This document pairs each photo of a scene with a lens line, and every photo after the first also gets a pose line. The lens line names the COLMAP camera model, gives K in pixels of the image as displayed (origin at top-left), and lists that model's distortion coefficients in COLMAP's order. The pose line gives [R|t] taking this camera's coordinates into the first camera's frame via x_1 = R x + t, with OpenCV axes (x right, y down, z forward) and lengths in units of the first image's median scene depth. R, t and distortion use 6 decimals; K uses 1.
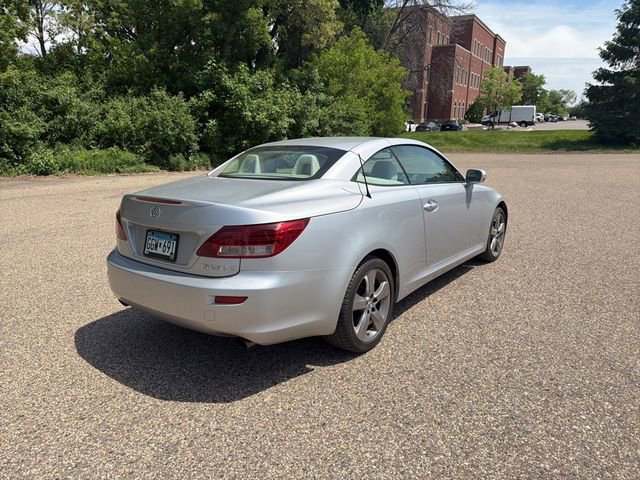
lens RADIAL K [[443.4, 0, 319.0], [0, 443.4, 245.7], [0, 0, 1]] dist [0.036332, -0.051178]
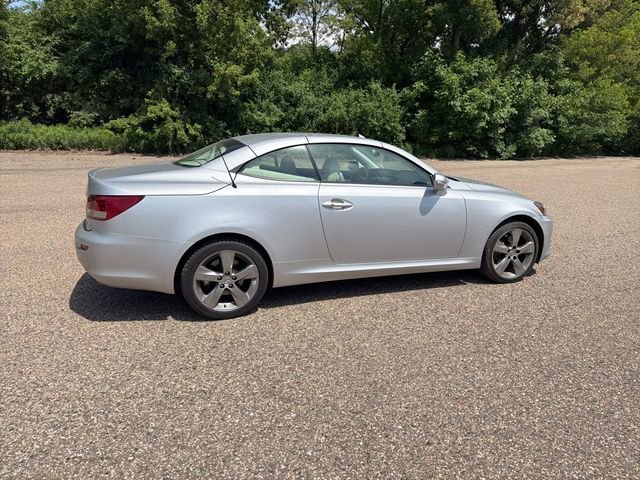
lens RADIAL K [[443.4, 0, 323.9], [0, 443.4, 239.9], [0, 0, 1]] dist [0.036332, -0.051178]
pose [[0.843569, 0.152190, -0.515005, 0.147285], [-0.146281, 0.987859, 0.052318, -0.010986], [0.516714, 0.031201, 0.855589, 0.023819]]
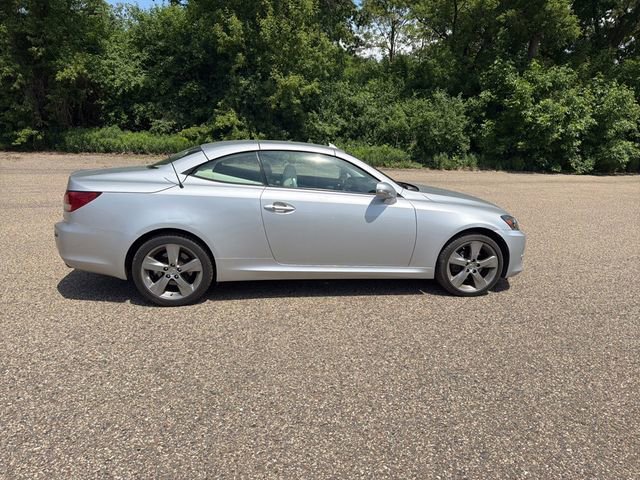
lens RADIAL K [[443.4, 0, 323.7], [0, 443.4, 244.0], [0, 0, 1]] dist [0.036332, -0.051178]
pose [[0.725567, 0.191248, -0.661043, 0.205456], [-0.192356, 0.978679, 0.072013, -0.019487], [0.660721, 0.074905, 0.746885, 0.053685]]
